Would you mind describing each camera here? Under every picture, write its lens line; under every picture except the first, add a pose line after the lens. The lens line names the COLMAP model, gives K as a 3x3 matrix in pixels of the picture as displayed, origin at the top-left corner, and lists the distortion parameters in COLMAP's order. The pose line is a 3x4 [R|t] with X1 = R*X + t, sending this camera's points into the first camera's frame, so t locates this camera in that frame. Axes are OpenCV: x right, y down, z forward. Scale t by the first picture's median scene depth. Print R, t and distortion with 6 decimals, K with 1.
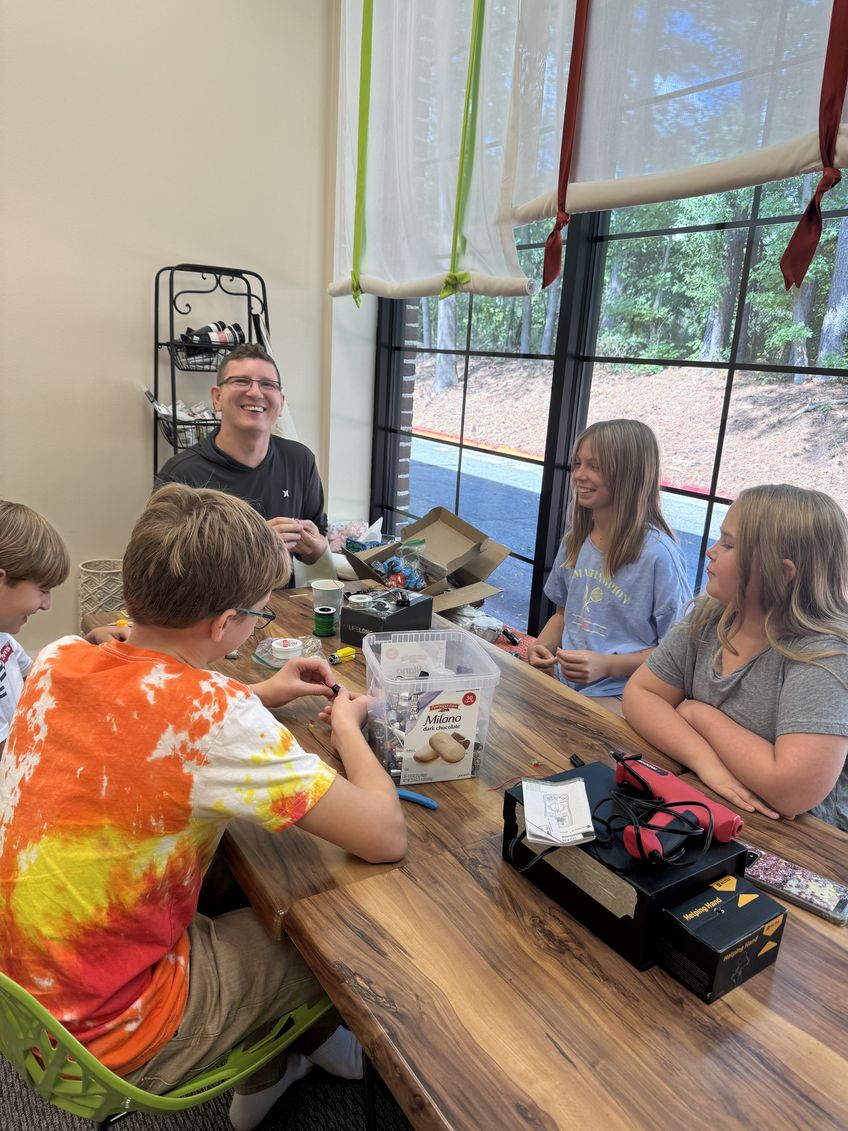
lens RADIAL K [[803.9, 0, 415.3], [0, 803.9, 565.3], [0, 0, 1]] dist [0.013524, -0.011847]
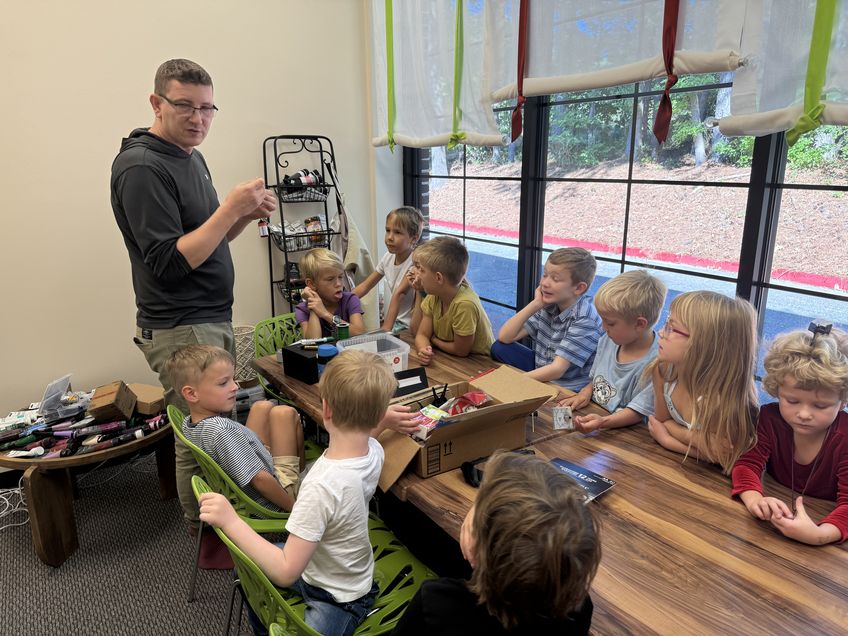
lens RADIAL K [[602.8, 0, 424.7], [0, 602.8, 321.9], [0, 0, 1]] dist [0.013524, -0.011847]
pose [[0.997567, -0.069709, -0.000378, -0.033640], [0.069710, 0.997550, 0.005817, 0.001086], [-0.000029, -0.005829, 0.999983, -0.173665]]
